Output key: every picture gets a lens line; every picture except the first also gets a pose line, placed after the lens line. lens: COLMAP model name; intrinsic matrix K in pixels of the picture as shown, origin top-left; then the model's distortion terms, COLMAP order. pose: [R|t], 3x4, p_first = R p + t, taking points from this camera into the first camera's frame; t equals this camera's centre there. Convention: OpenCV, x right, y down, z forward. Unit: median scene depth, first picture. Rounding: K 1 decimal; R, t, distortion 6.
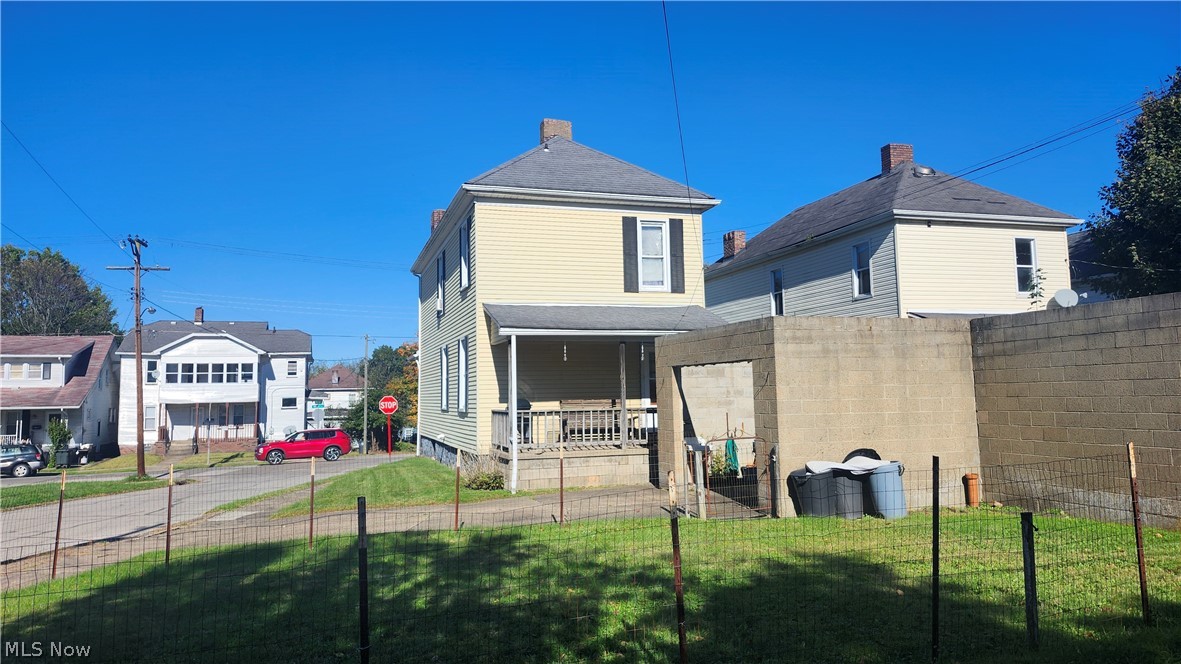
lens RADIAL K [[829.2, 0, 588.7], [0, 829.2, 334.0], [0, 0, 1]] dist [0.087024, -0.094197]
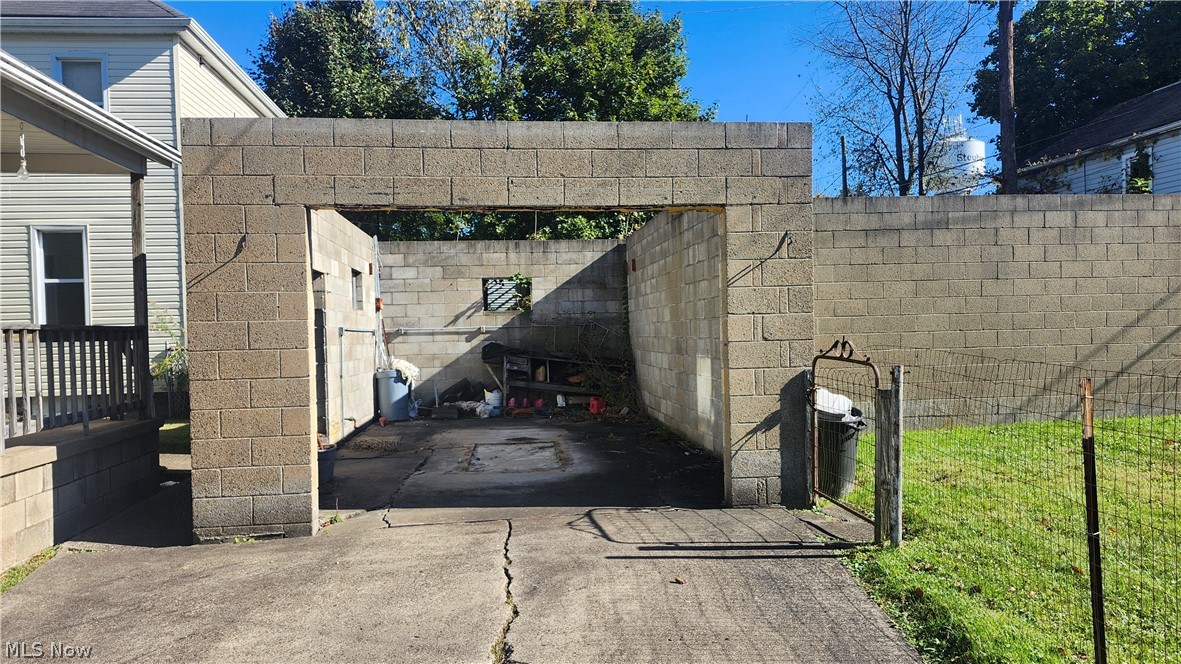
lens RADIAL K [[829.2, 0, 588.7], [0, 829.2, 334.0], [0, 0, 1]] dist [0.087024, -0.094197]
pose [[0.193180, 0.010448, 0.981108, -0.198589], [-0.051847, 0.998655, -0.000426, 0.072748], [-0.979792, -0.050786, 0.193462, 0.636928]]
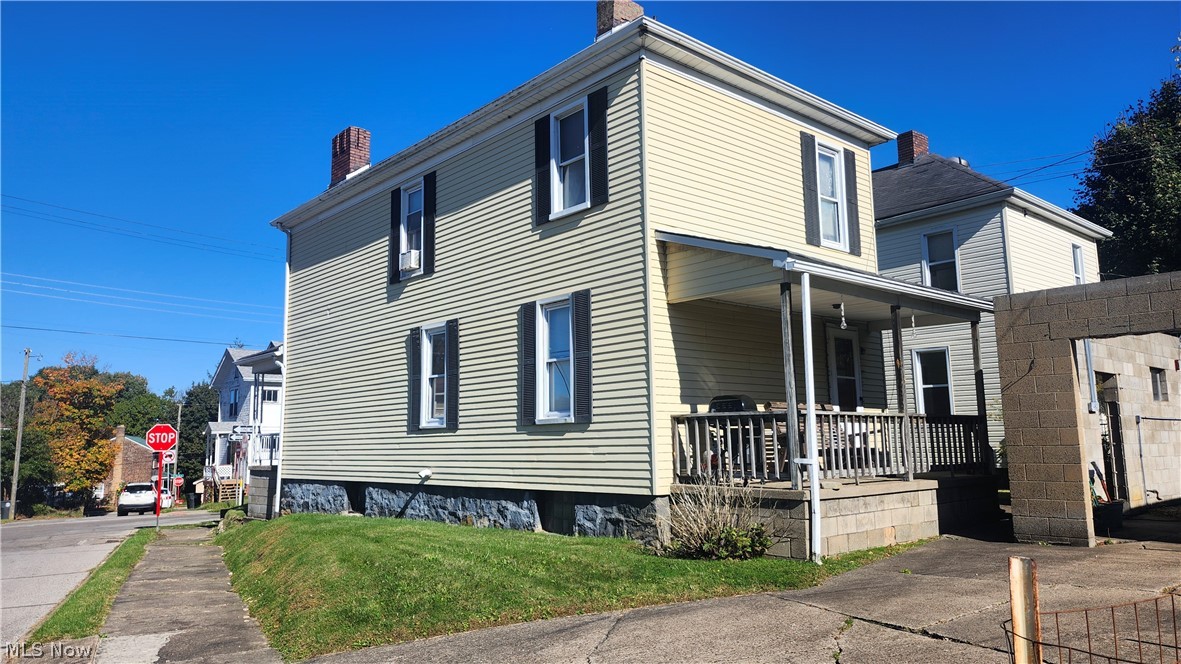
lens RADIAL K [[829.2, 0, 588.7], [0, 829.2, 334.0], [0, 0, 1]] dist [0.087024, -0.094197]
pose [[0.908820, 0.057244, 0.413243, -0.380424], [-0.030506, 0.997008, -0.071019, 0.072637], [-0.416072, 0.051937, 0.907847, 0.468378]]
